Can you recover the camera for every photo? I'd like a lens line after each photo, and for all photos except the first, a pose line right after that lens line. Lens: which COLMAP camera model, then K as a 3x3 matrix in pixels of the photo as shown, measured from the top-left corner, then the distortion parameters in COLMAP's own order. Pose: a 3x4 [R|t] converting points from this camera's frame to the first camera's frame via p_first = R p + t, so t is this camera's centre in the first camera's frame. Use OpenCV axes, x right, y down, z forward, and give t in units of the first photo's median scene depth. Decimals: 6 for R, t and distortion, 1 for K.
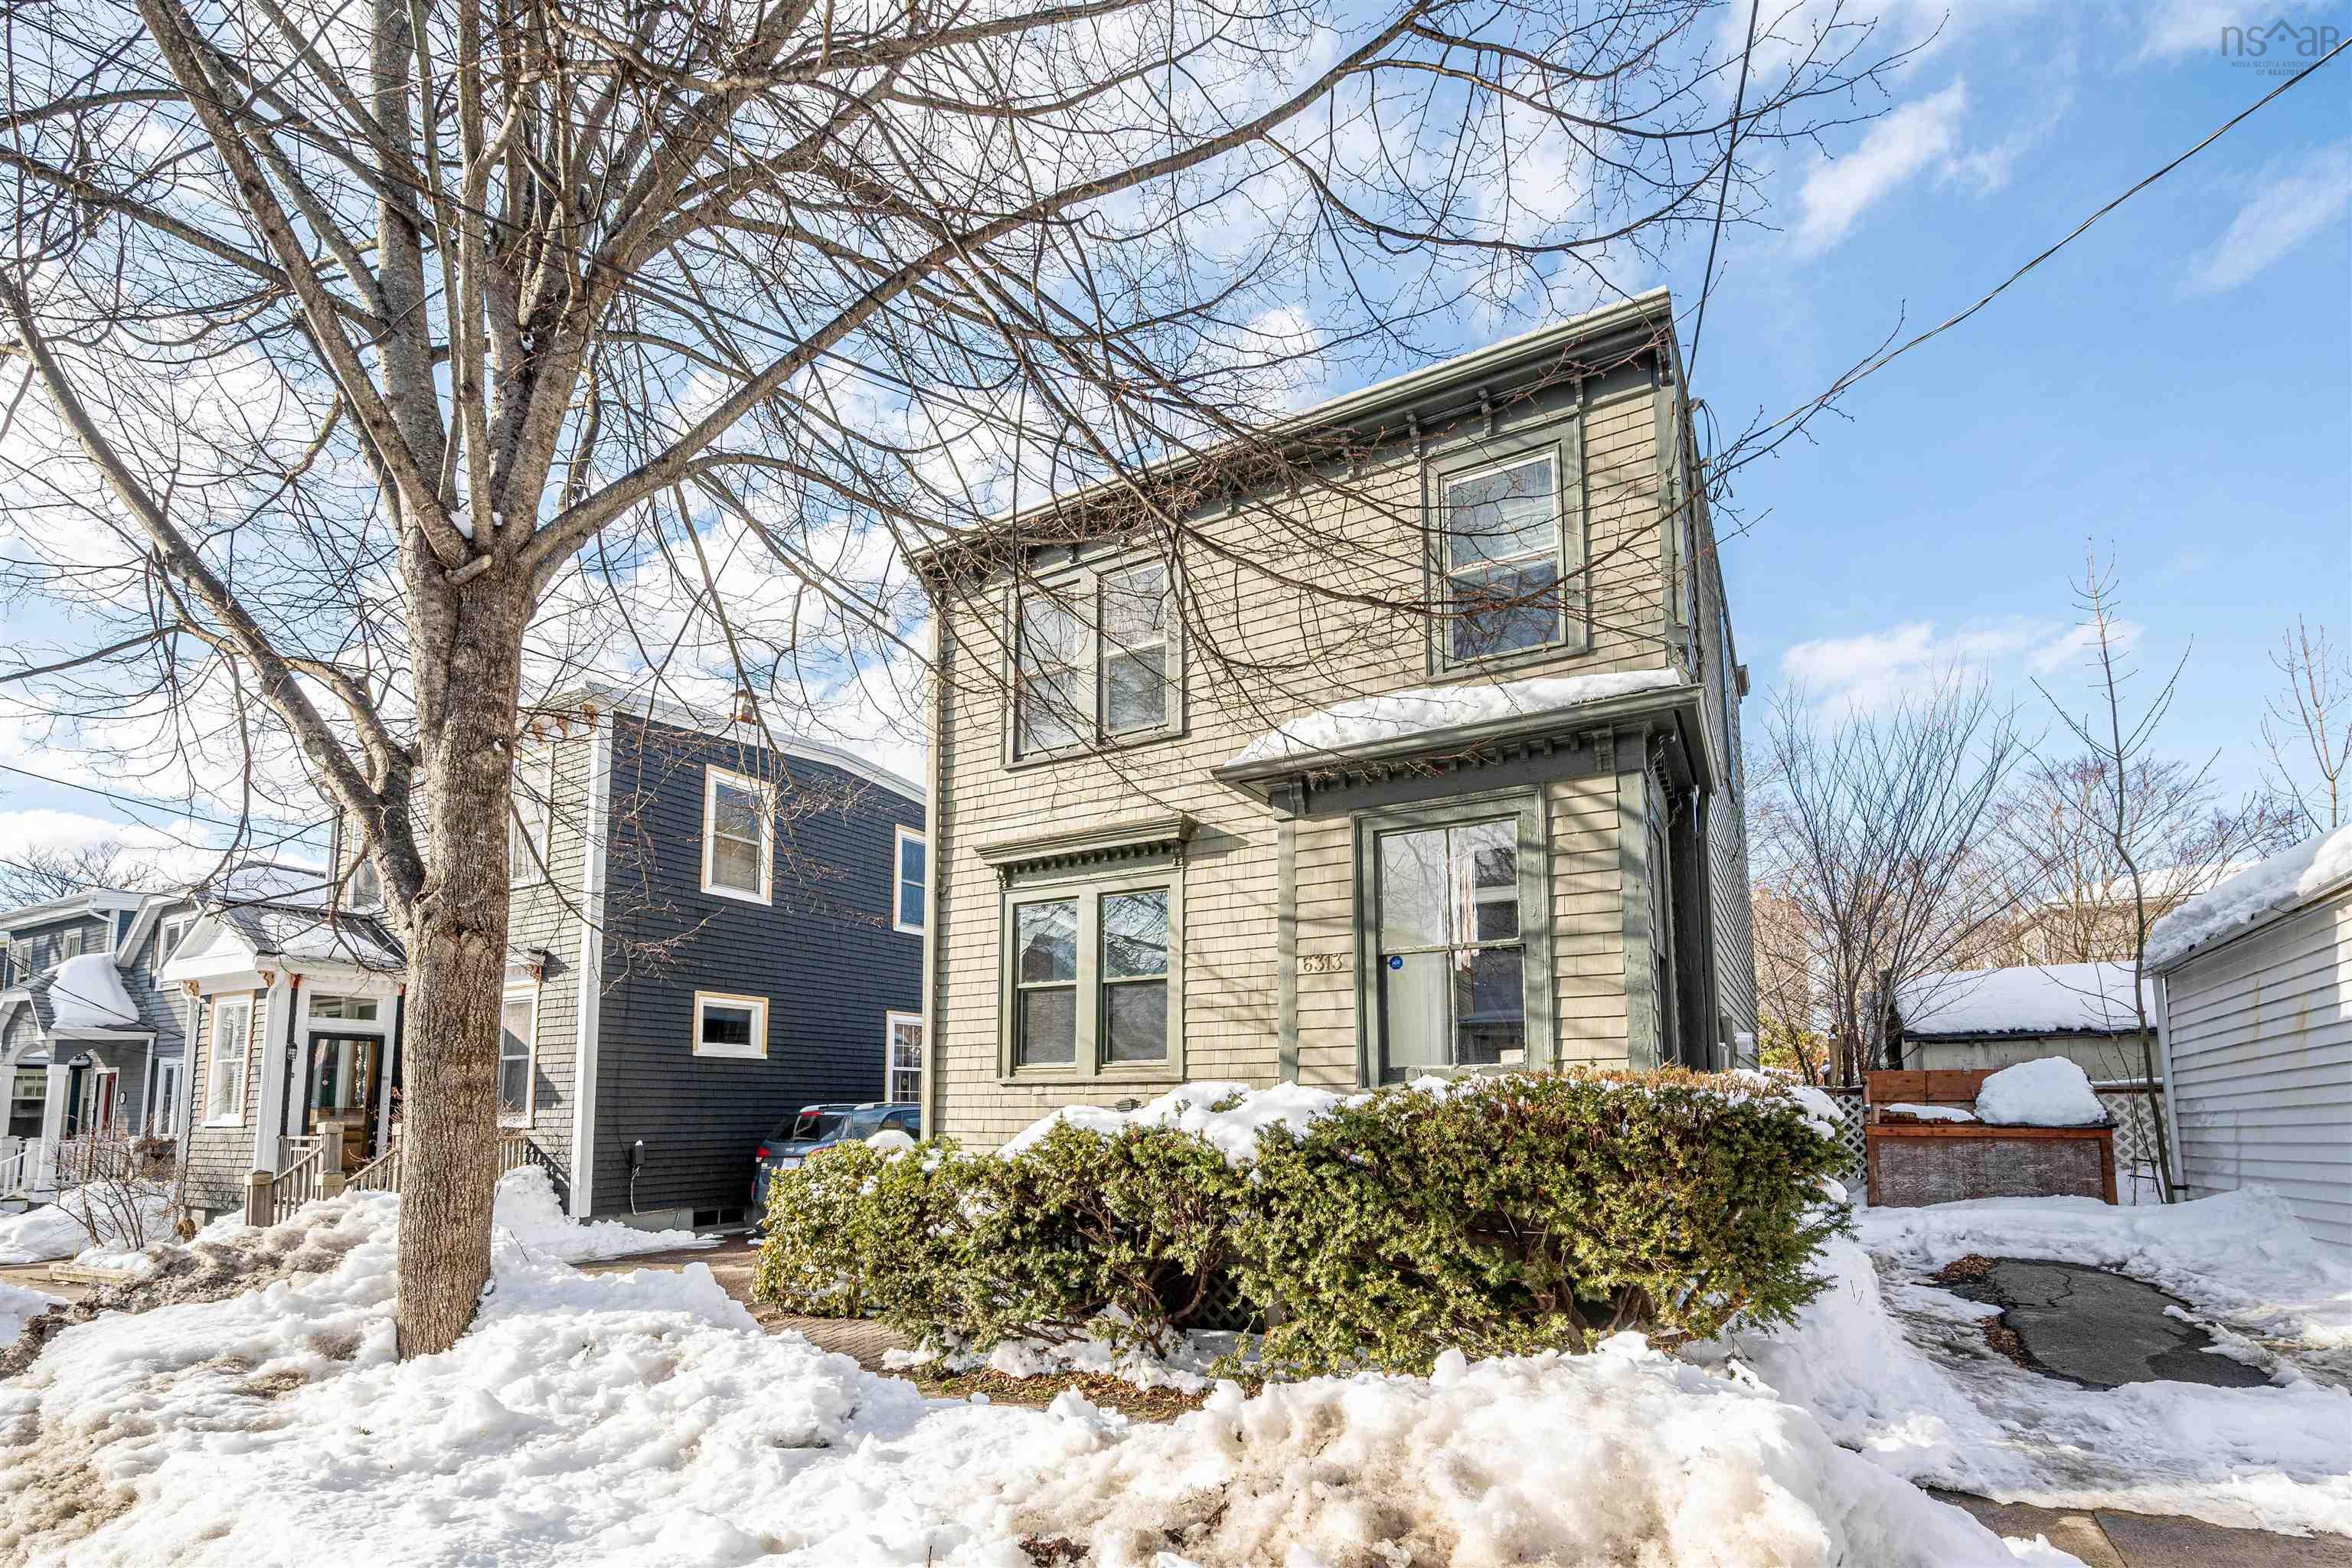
lens RADIAL K [[1018.9, 0, 1175.3], [0, 1018.9, 670.0], [0, 0, 1]] dist [-0.001487, 0.000680]
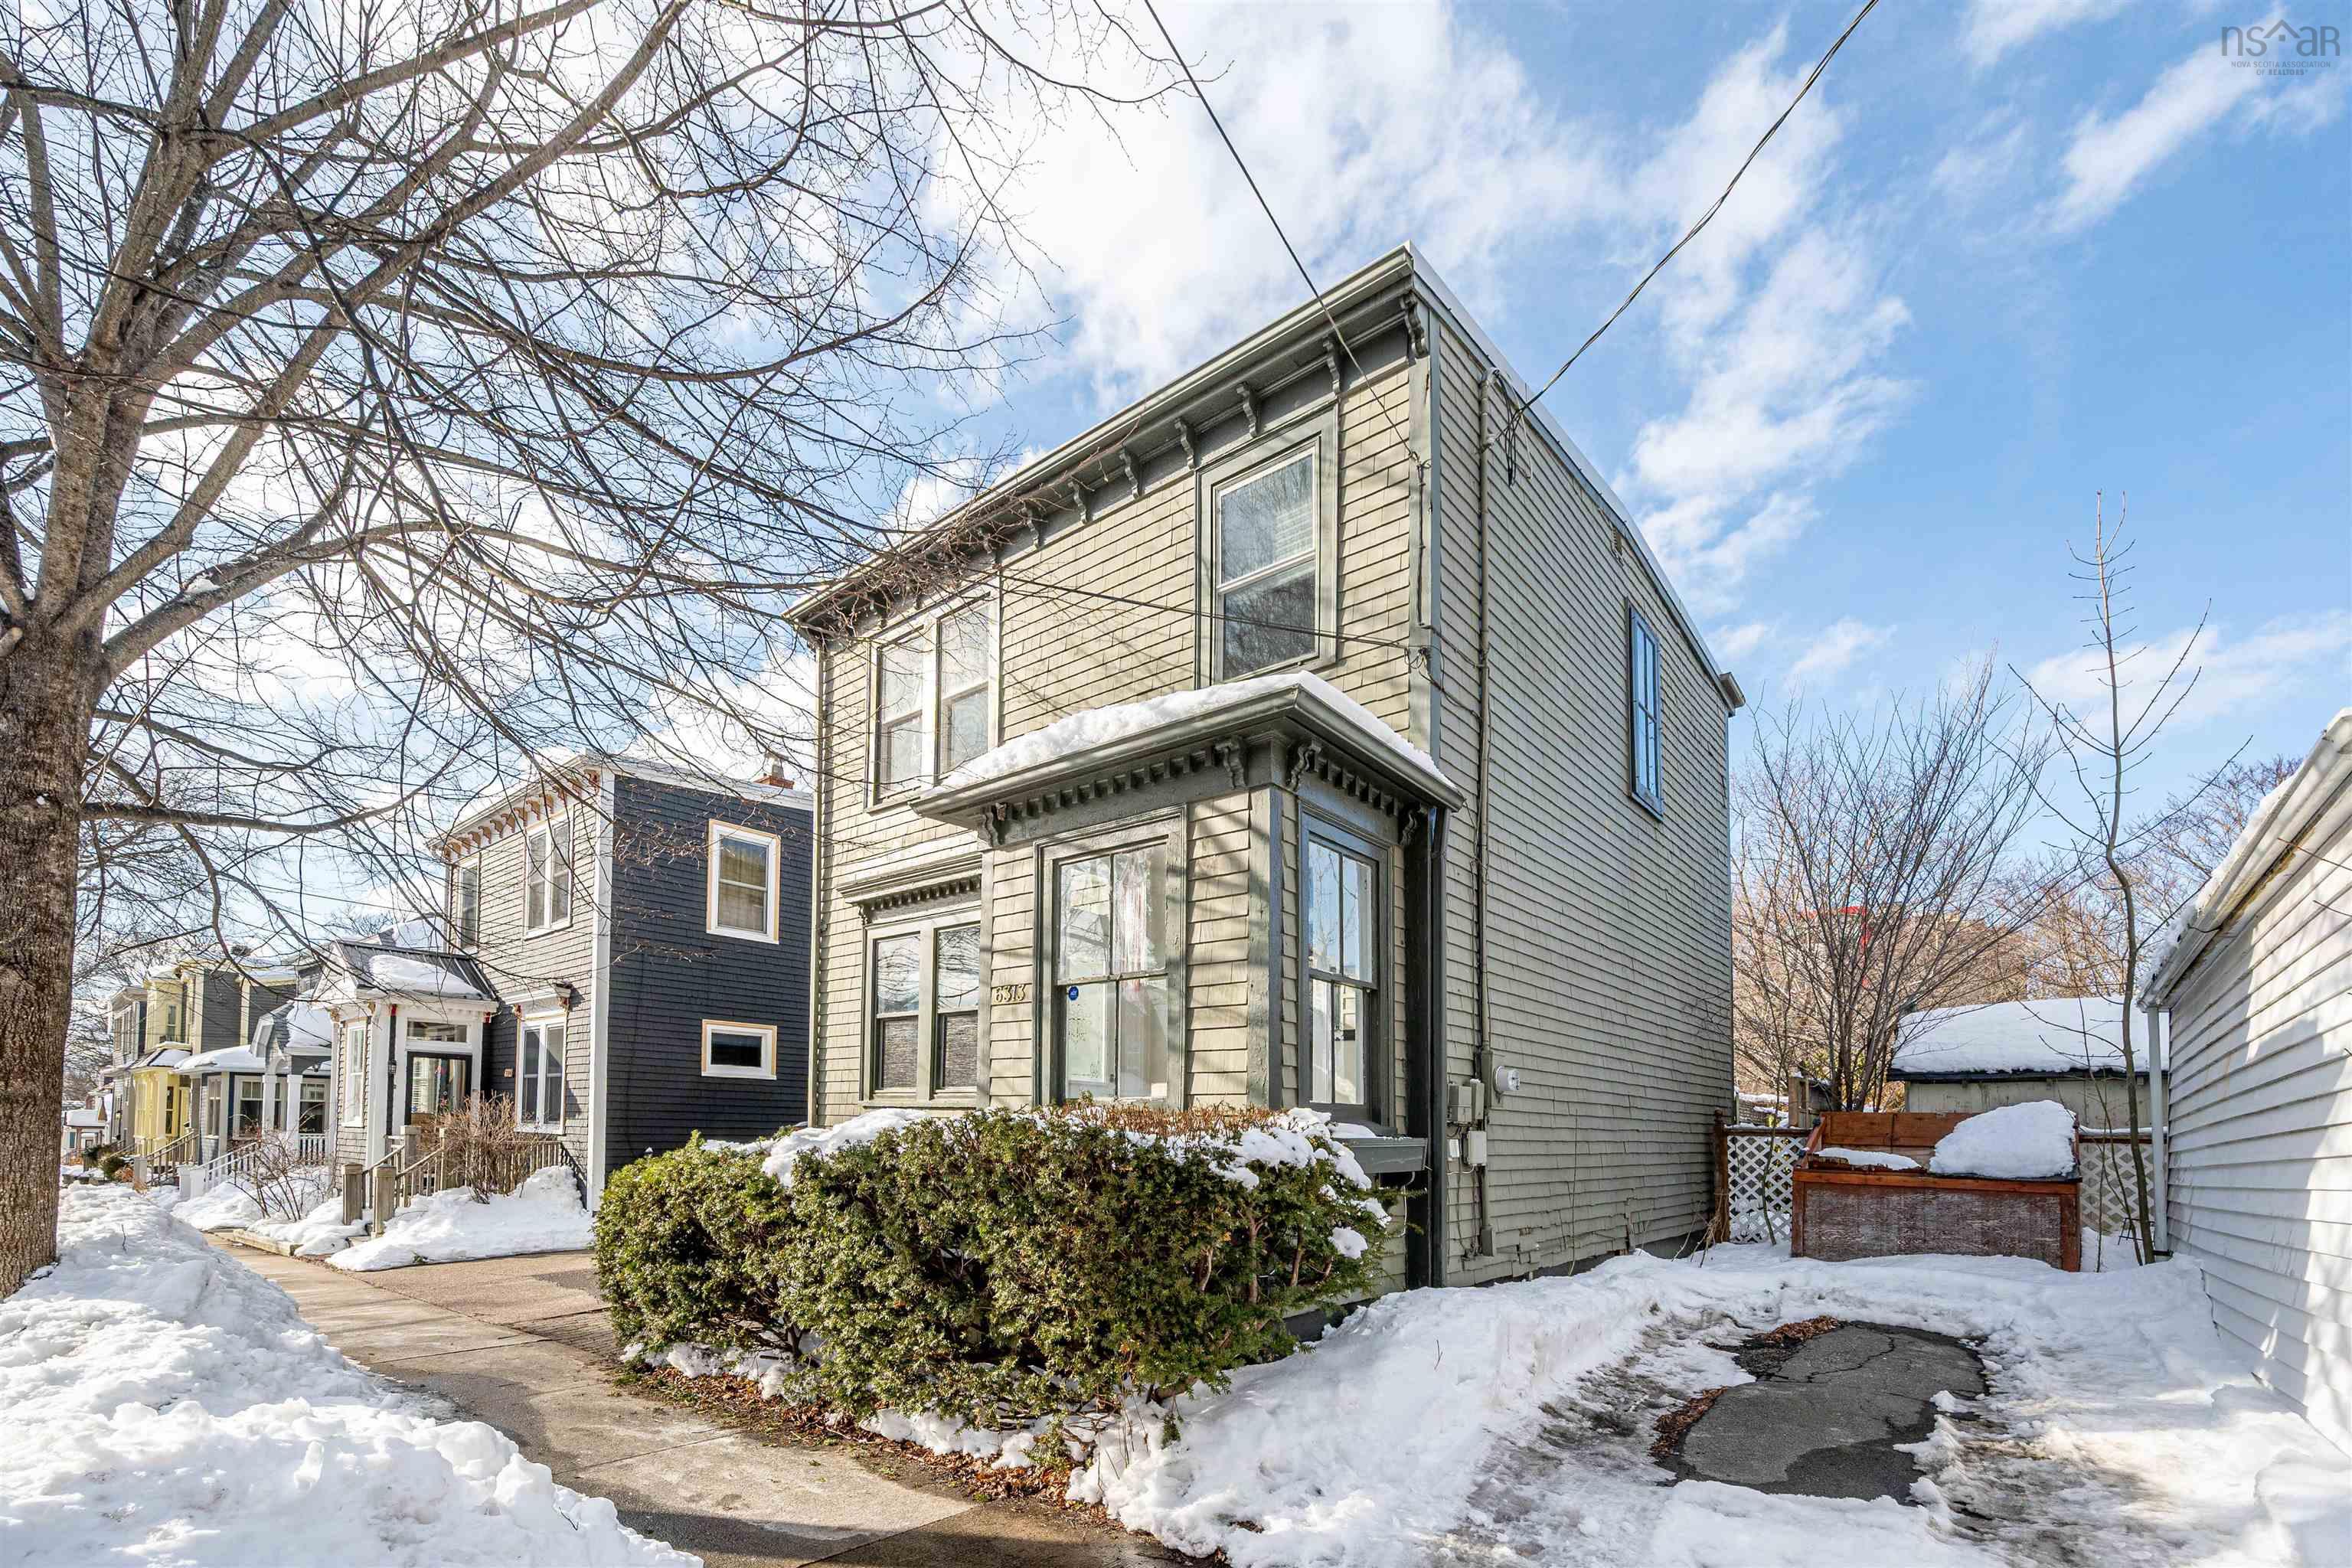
lens RADIAL K [[967.0, 0, 1176.0], [0, 967.0, 784.0], [0, 0, 1]] dist [-0.001070, -0.000221]
pose [[0.982441, -0.039990, -0.182237, 0.395959], [0.051577, 0.996907, 0.059290, 0.031074], [0.179303, -0.067648, 0.981465, 0.101121]]
